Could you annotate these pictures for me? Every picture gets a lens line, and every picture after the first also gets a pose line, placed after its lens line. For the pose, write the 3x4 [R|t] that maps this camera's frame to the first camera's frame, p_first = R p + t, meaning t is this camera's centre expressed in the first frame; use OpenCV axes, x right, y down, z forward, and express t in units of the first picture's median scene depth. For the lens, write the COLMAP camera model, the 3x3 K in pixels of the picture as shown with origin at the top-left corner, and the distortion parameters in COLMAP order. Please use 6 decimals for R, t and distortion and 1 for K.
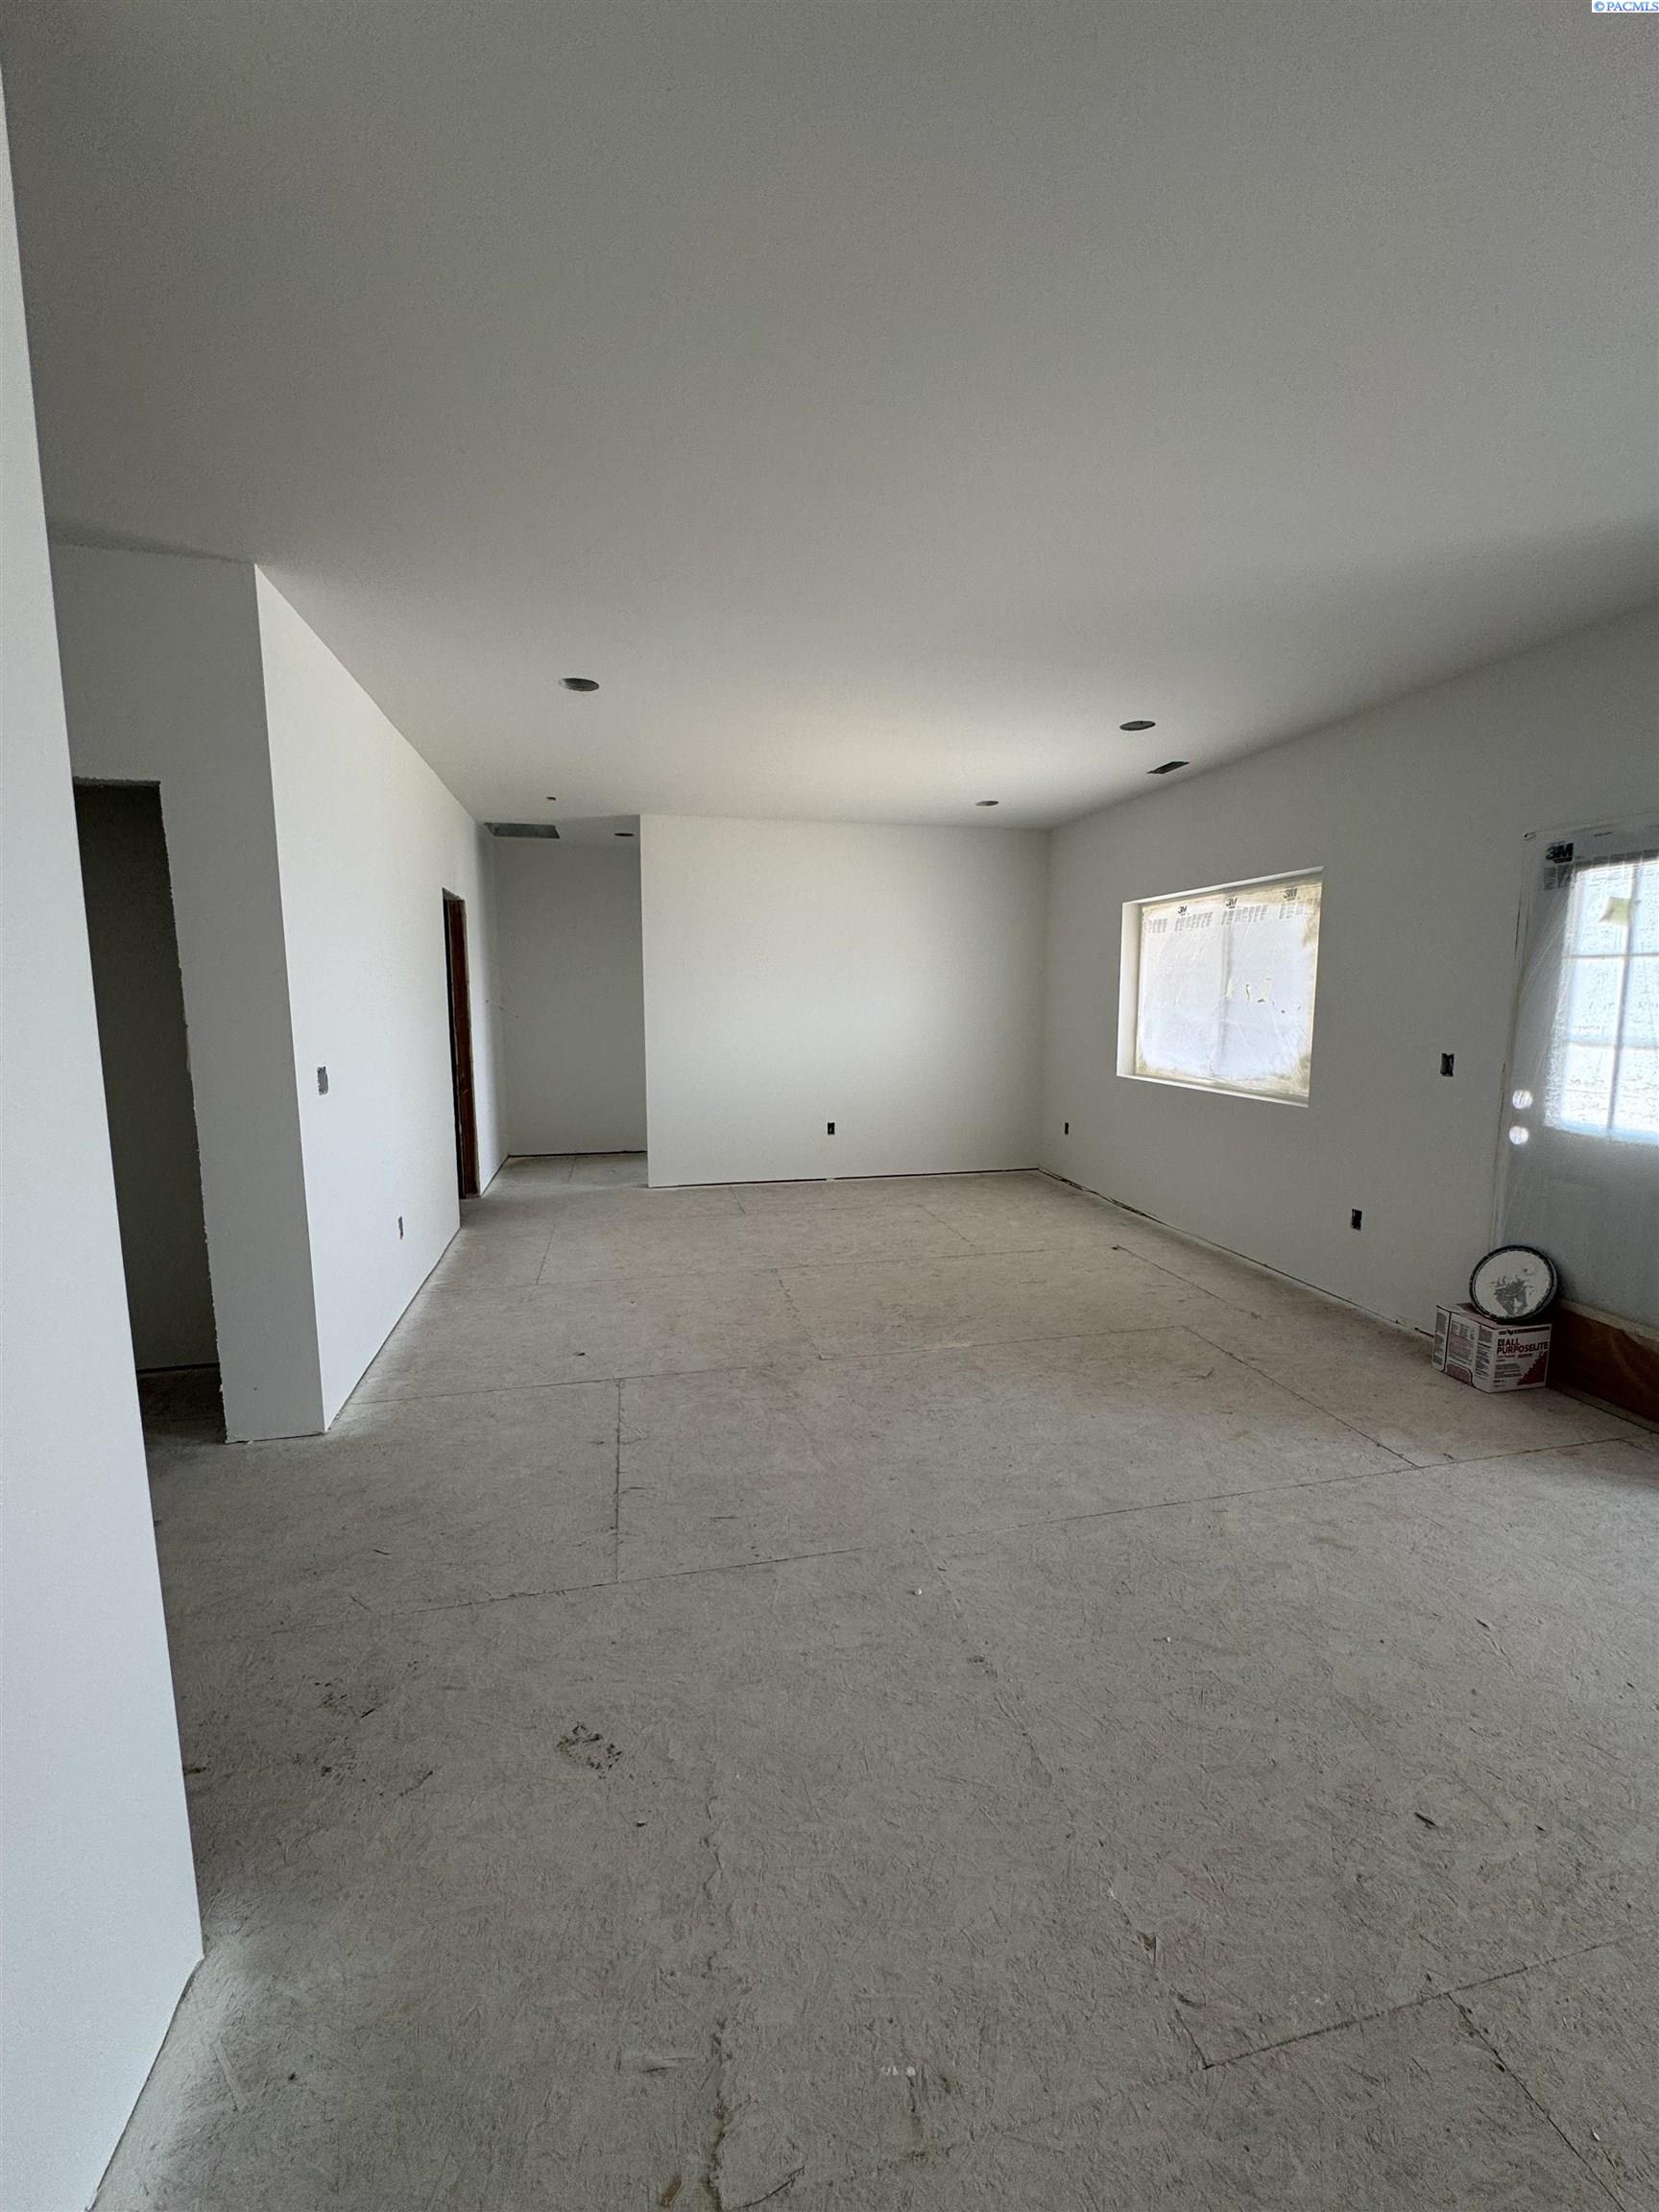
lens RADIAL K [[886.2, 0, 829.5], [0, 886.2, 1106.0], [0, 0, 1]] dist [-0.002256, -0.000185]
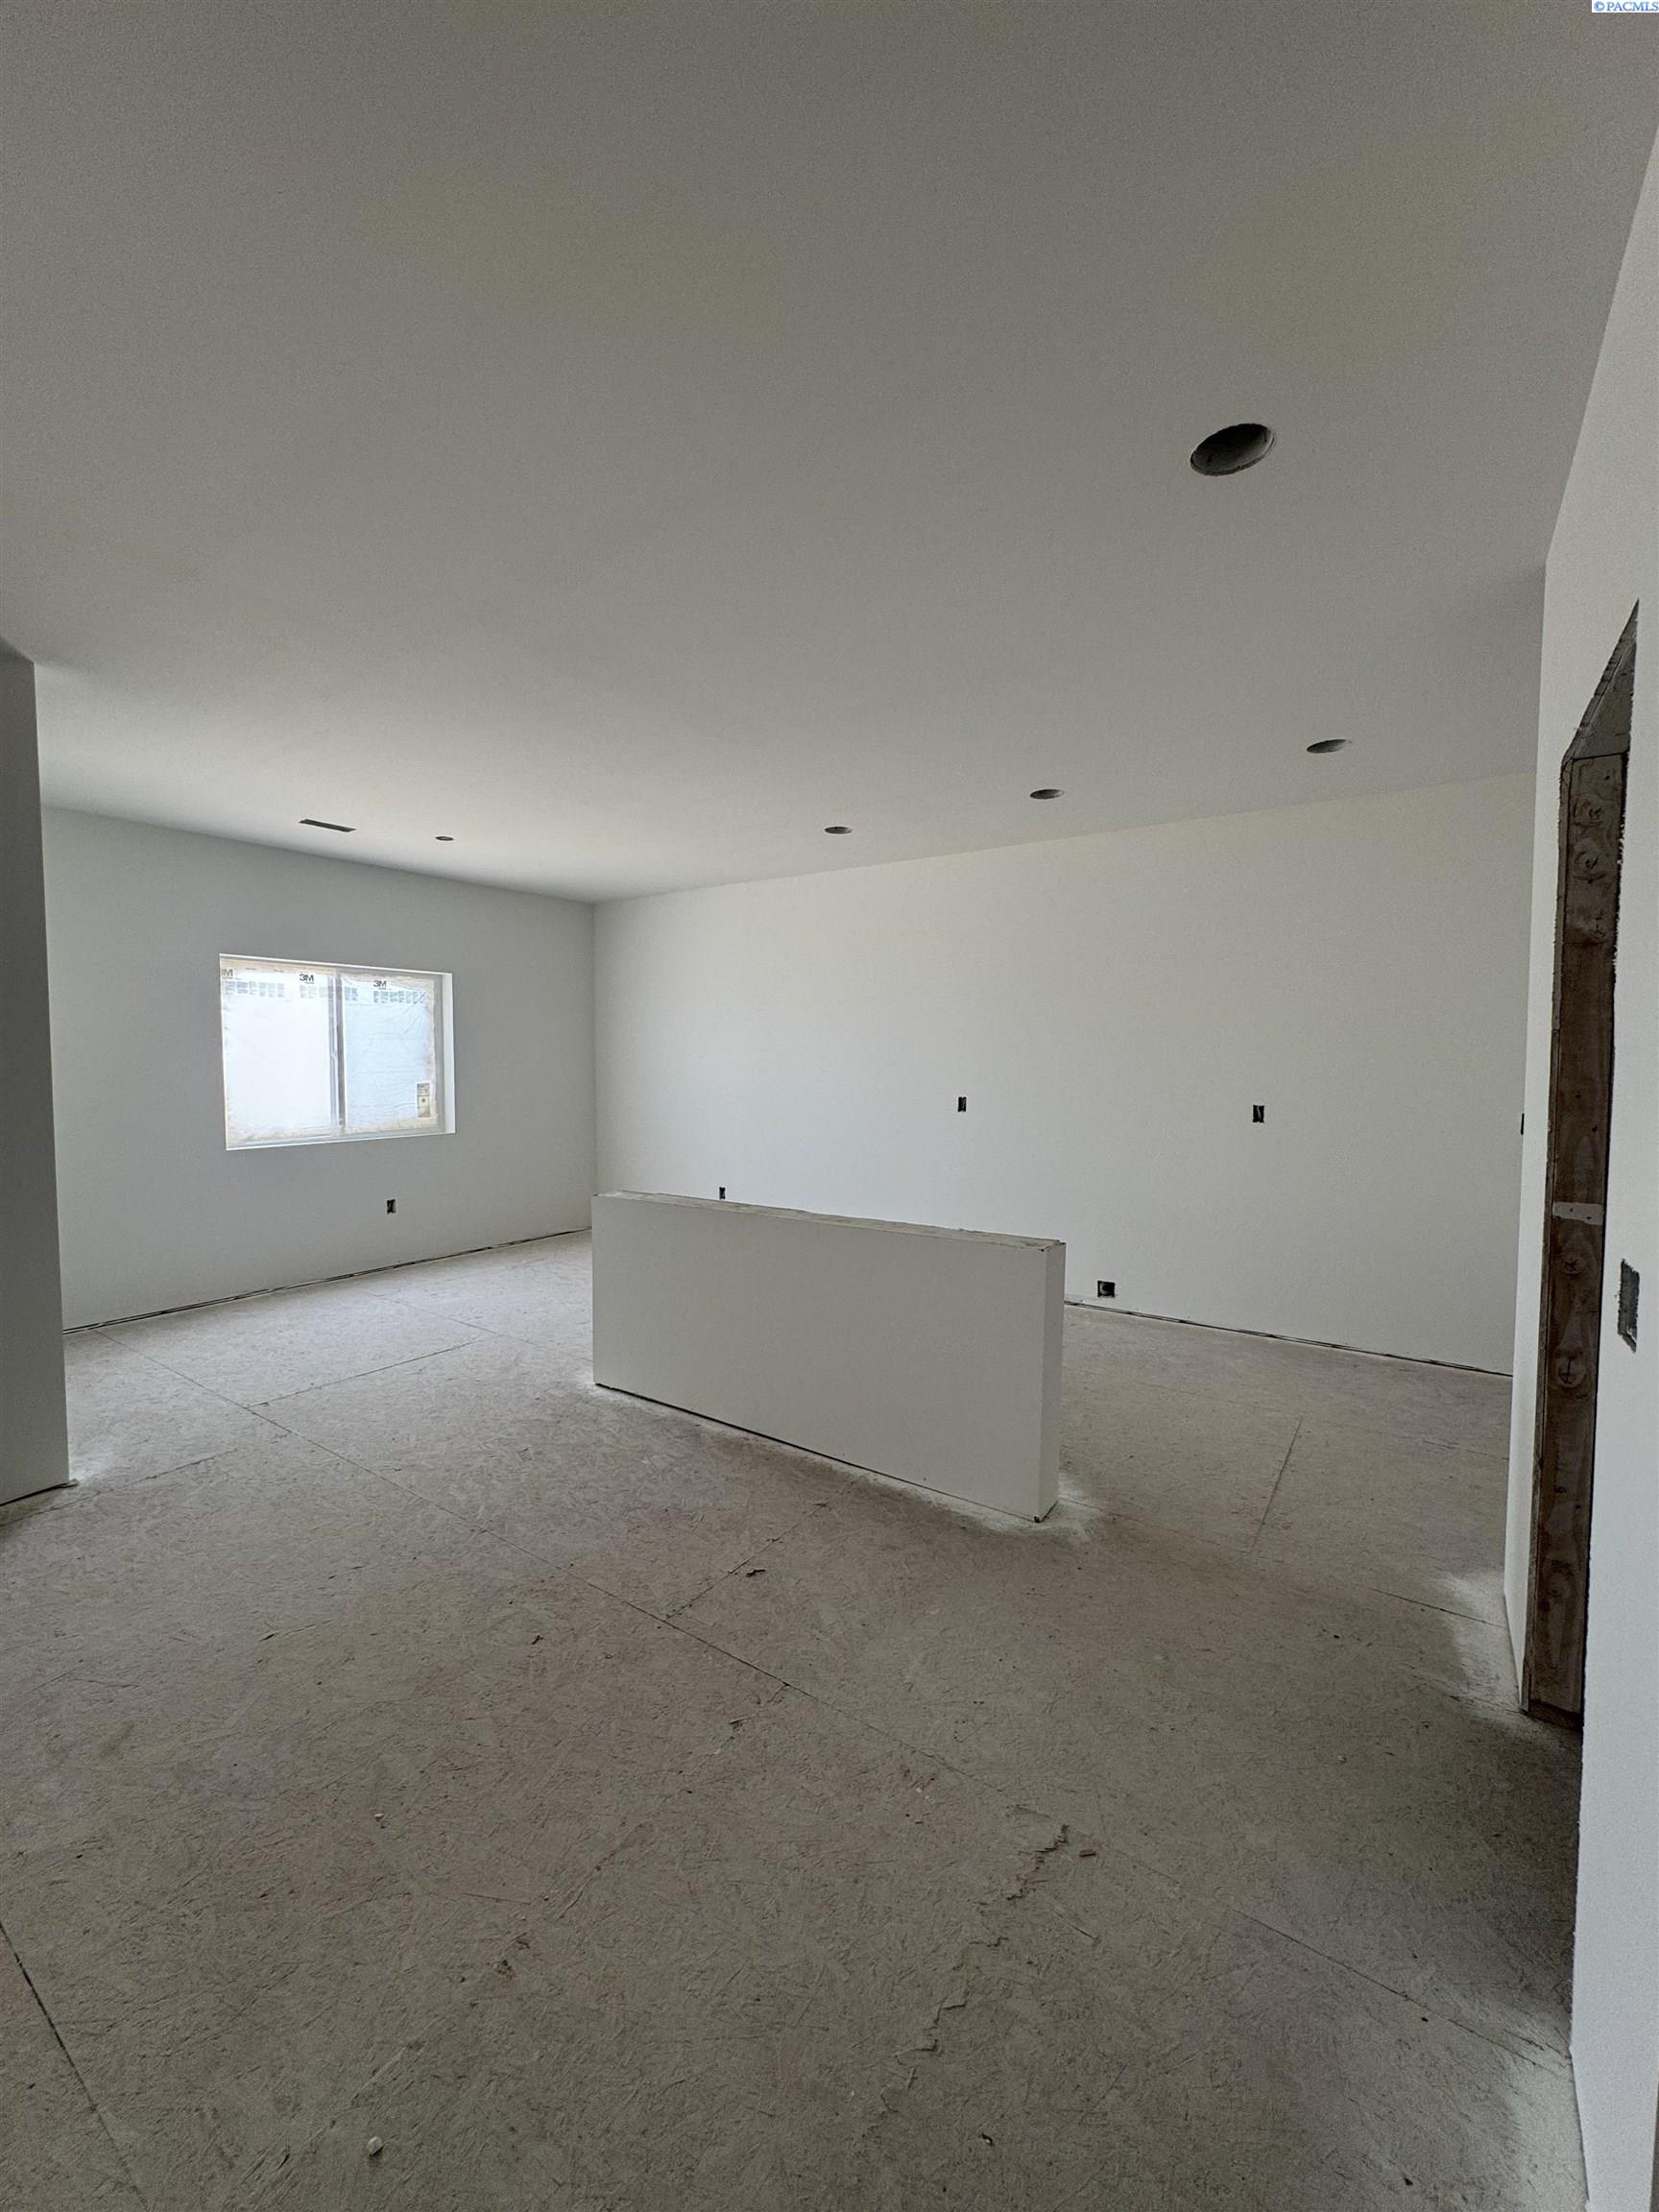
lens RADIAL K [[892.5, 0, 767.2], [0, 892.5, 1103.7], [0, 0, 1]] dist [-0.000783, -0.000112]
pose [[-0.640050, -0.037410, 0.767422, -0.605363], [0.093167, 0.987665, 0.125850, -0.191927], [-0.762664, 0.152049, -0.628669, 1.383792]]
